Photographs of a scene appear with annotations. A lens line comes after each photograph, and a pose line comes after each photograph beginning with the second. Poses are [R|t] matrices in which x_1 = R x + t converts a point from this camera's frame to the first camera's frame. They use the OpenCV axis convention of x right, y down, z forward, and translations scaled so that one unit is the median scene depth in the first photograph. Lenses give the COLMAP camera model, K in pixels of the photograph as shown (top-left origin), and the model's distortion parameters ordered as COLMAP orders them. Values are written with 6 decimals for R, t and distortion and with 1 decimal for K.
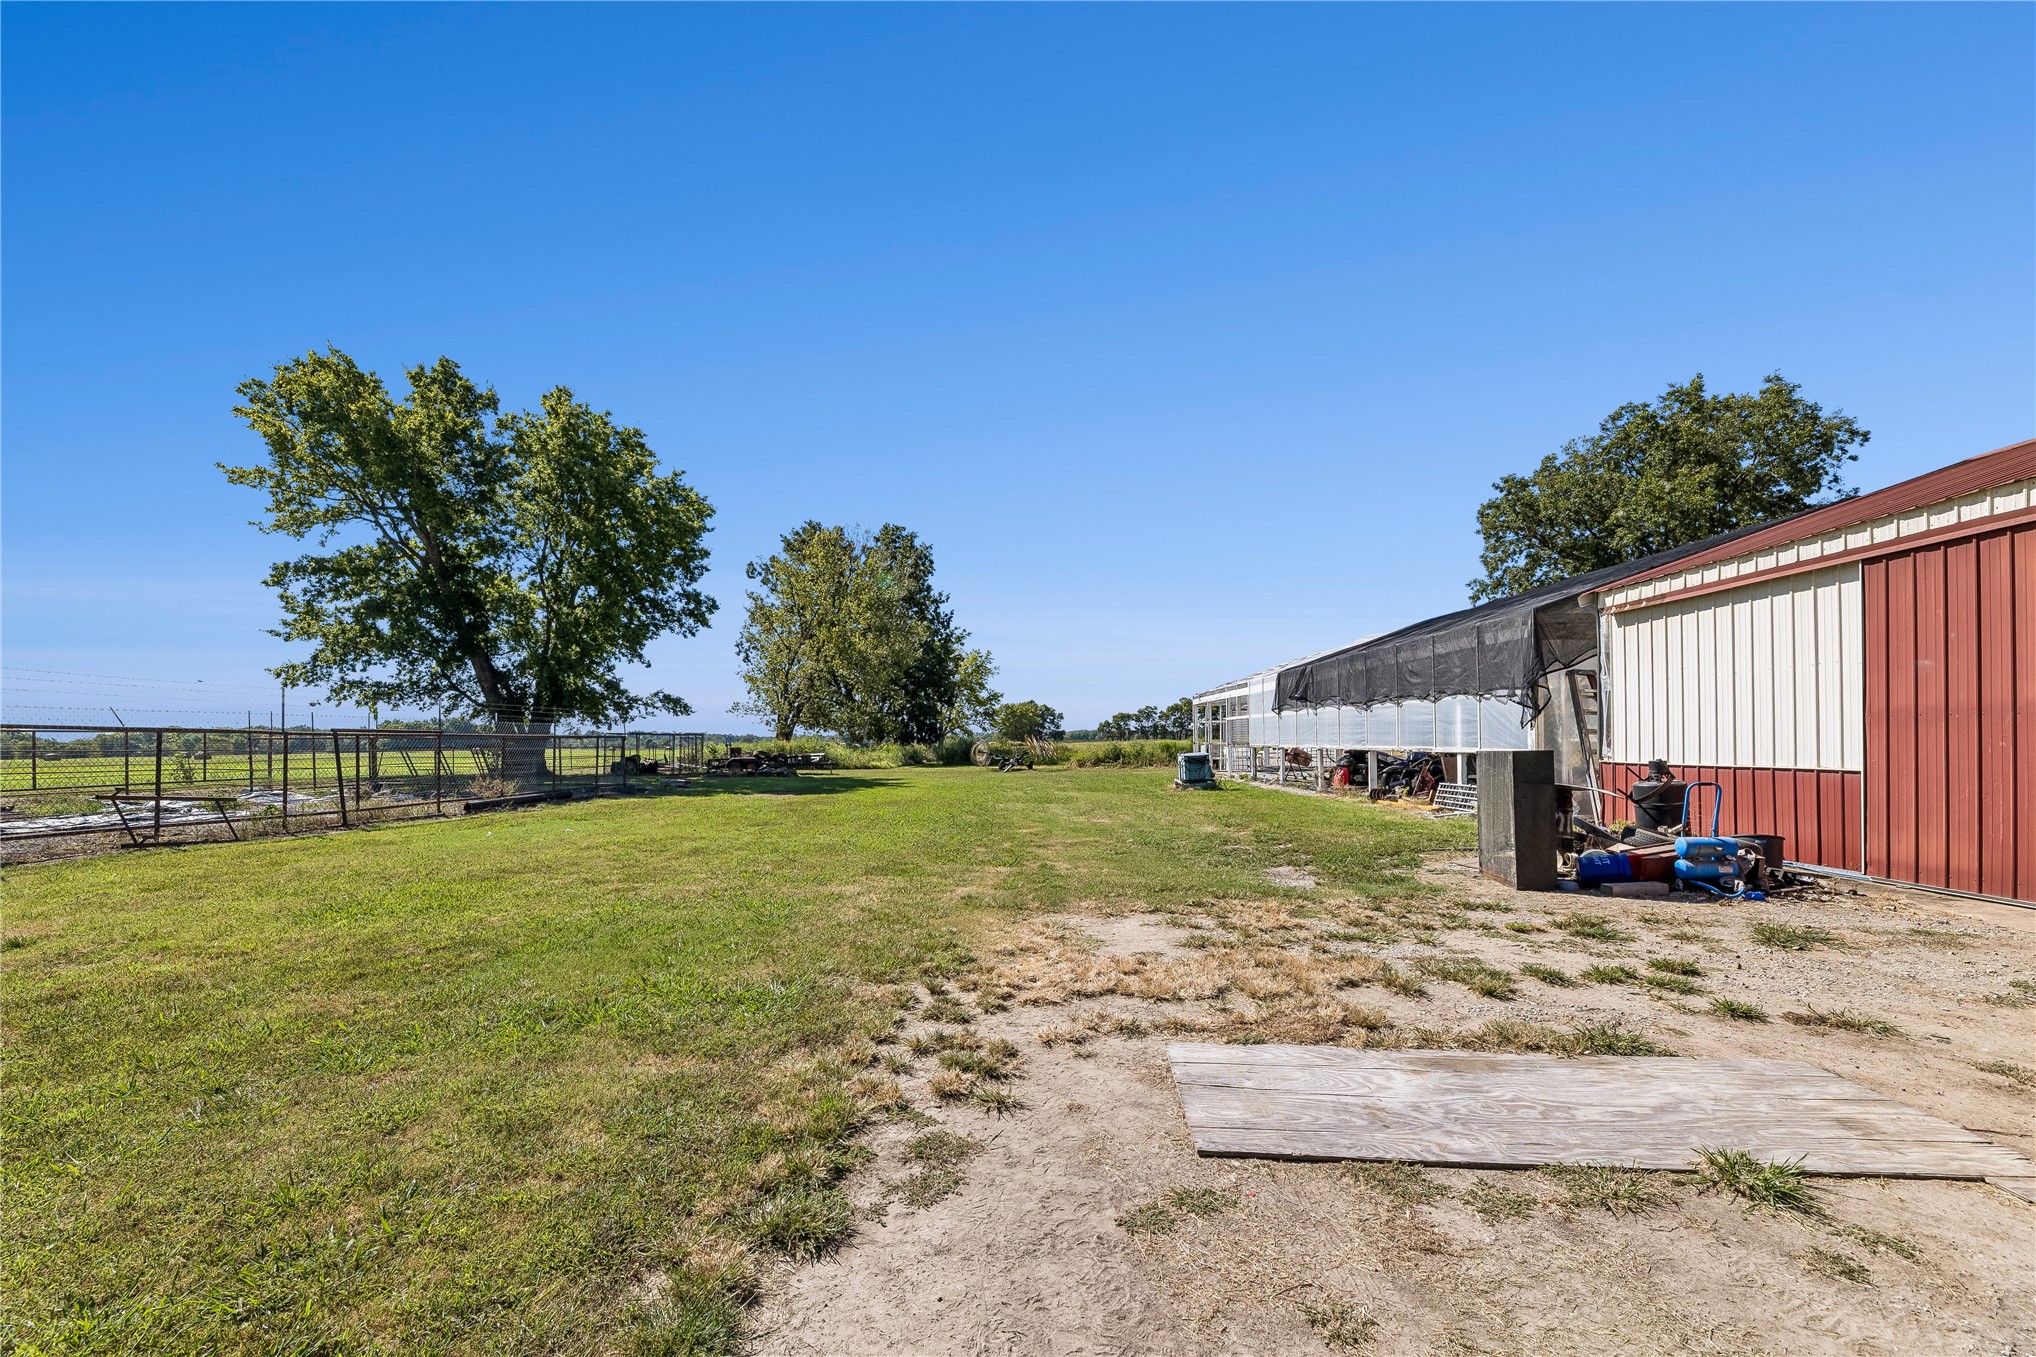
lens RADIAL K [[830.5, 0, 987.2], [0, 830.5, 743.8], [0, 0, 1]] dist [-0.002162, -0.000037]
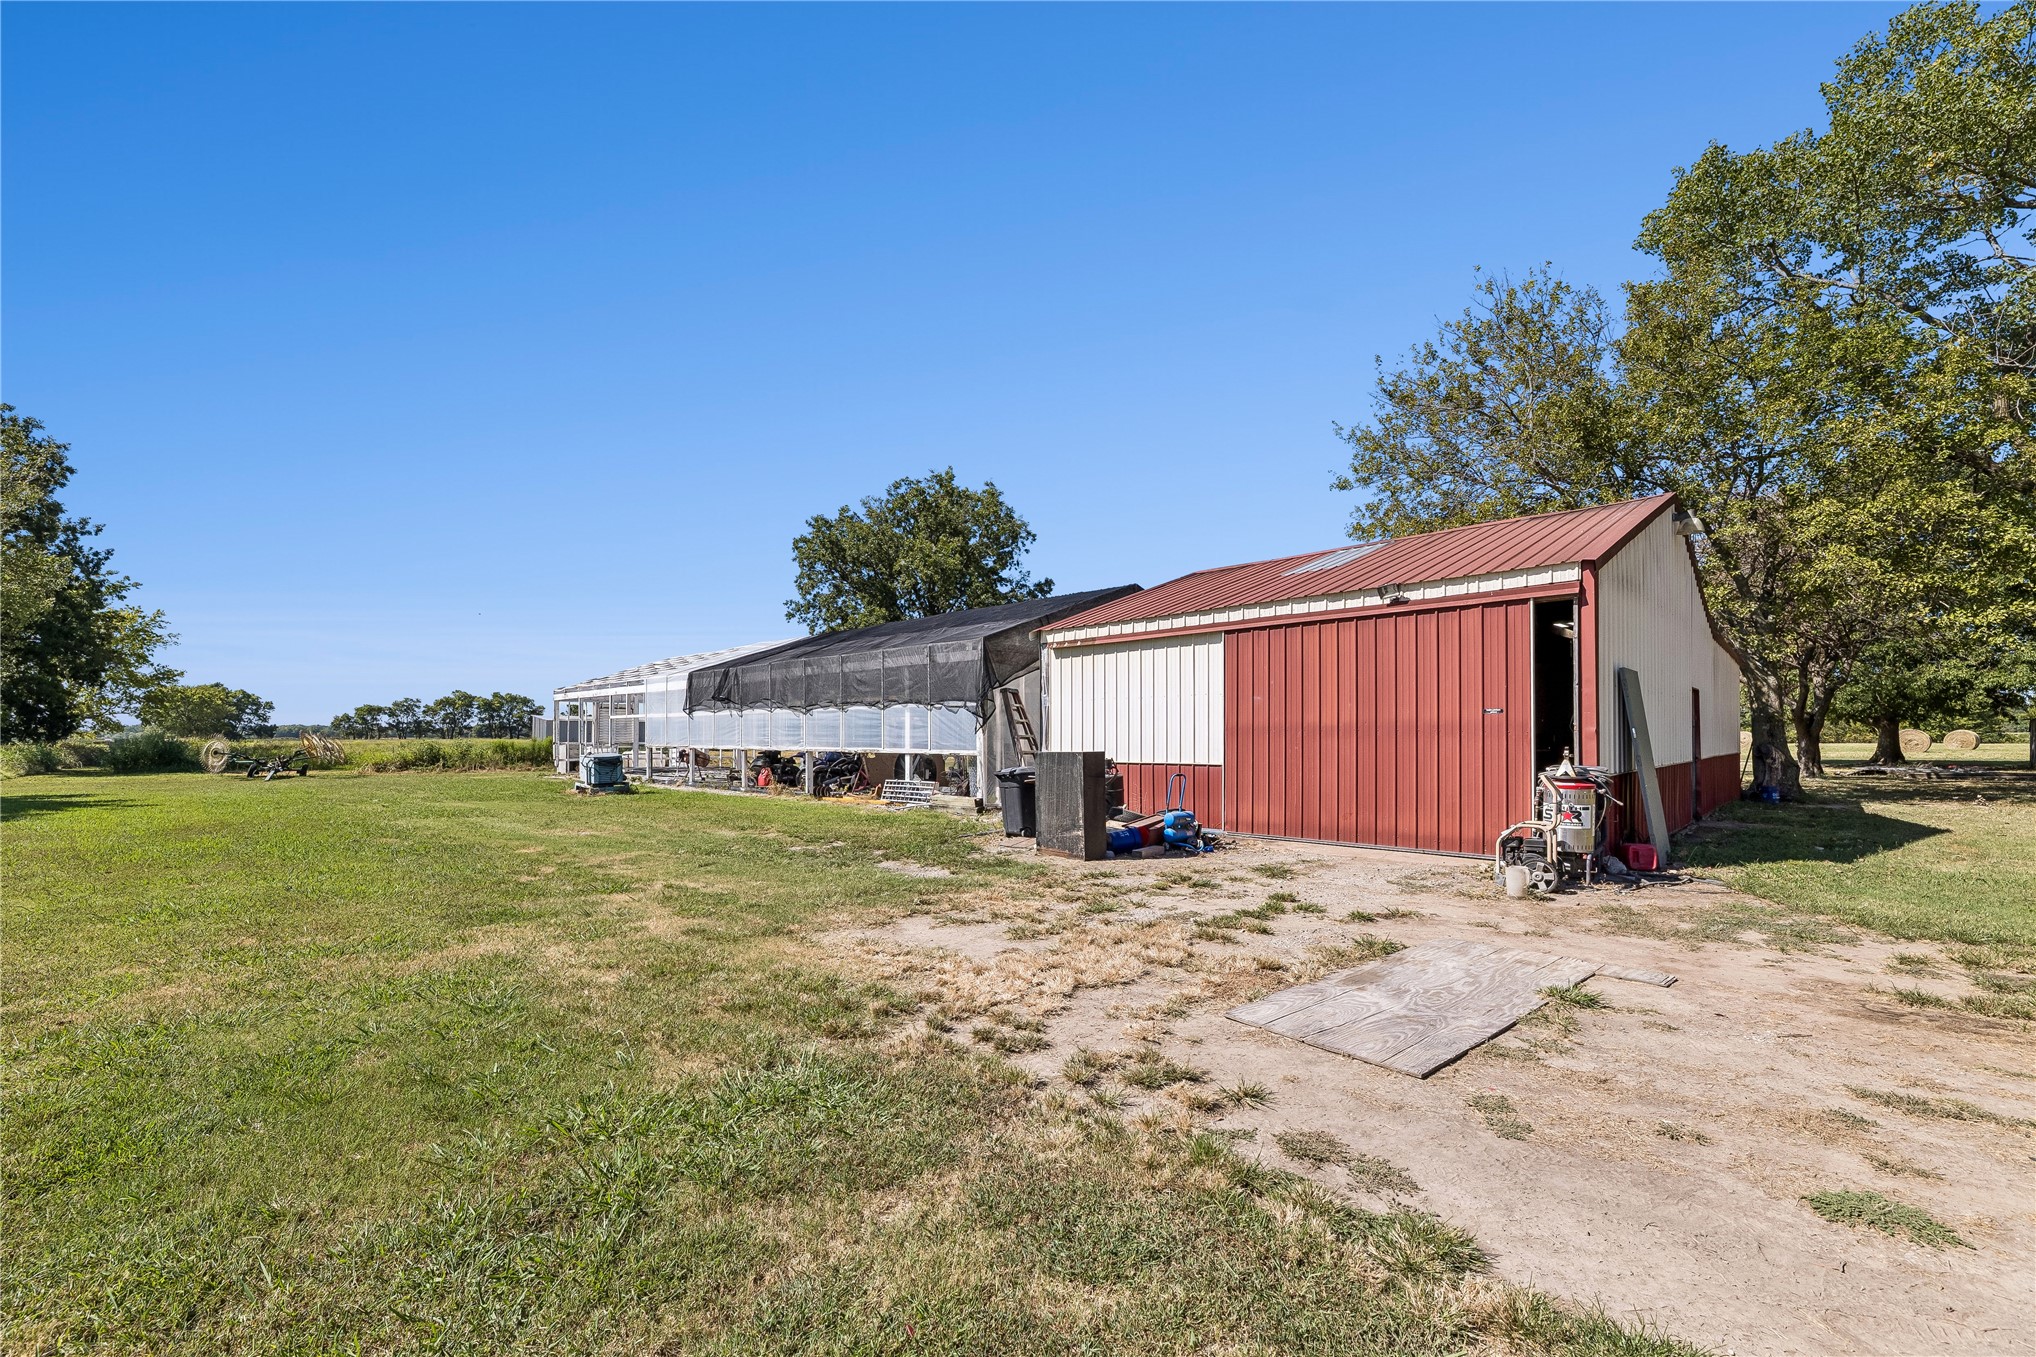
lens RADIAL K [[830.5, 0, 987.2], [0, 830.5, 743.8], [0, 0, 1]] dist [-0.002162, -0.000037]
pose [[0.707709, 0.006683, 0.706472, -0.174429], [-0.006090, 0.999976, -0.003359, 0.000431], [-0.706477, -0.001925, 0.707733, 0.093636]]
